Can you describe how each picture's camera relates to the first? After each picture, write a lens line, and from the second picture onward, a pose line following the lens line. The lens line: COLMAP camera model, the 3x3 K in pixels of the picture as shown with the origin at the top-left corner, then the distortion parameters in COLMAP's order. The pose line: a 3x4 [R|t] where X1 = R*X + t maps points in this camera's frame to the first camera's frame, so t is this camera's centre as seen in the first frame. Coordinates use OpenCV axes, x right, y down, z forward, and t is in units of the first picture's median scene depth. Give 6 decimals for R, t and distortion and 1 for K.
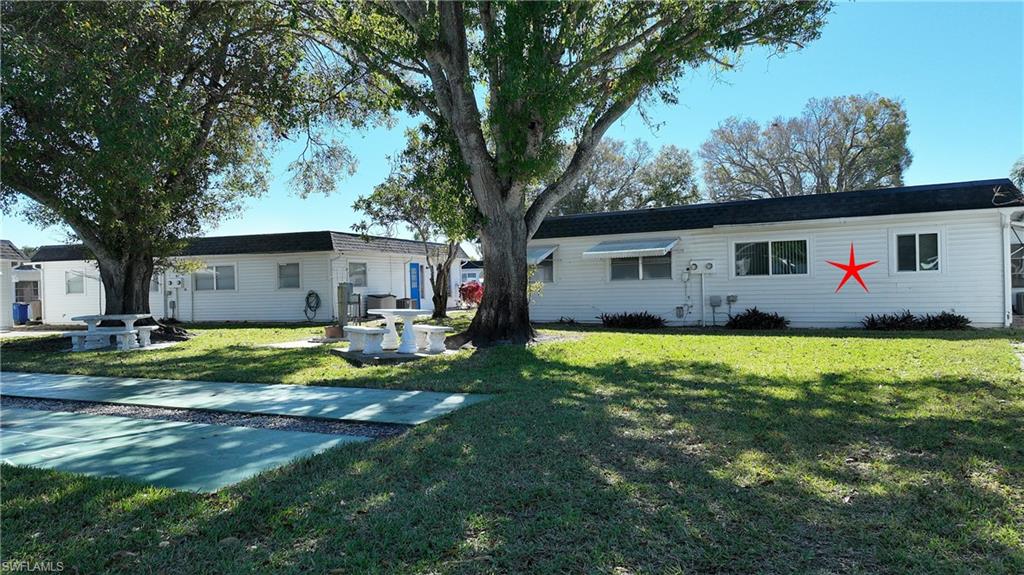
lens RADIAL K [[724.9, 0, 512.0], [0, 724.9, 287.5], [0, 0, 1]] dist [0.006486, 0.002196]
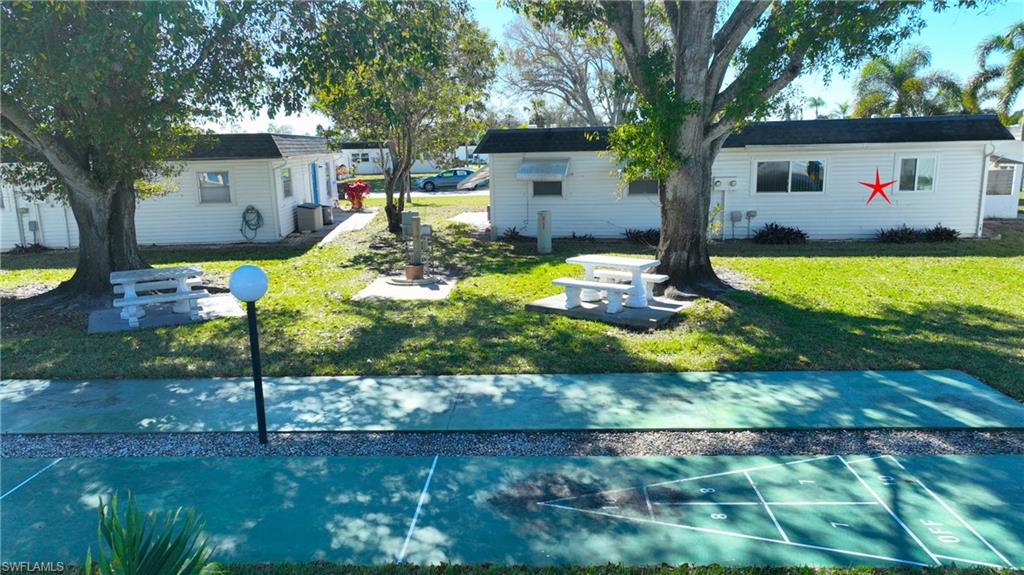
lens RADIAL K [[724.9, 0, 512.0], [0, 724.9, 287.5], [0, 0, 1]] dist [0.006486, 0.002196]
pose [[0.916631, -0.073715, 0.392879, -0.453176], [0.001928, 0.983653, 0.180062, -0.071383], [-0.399730, -0.164293, 0.901789, 0.151177]]
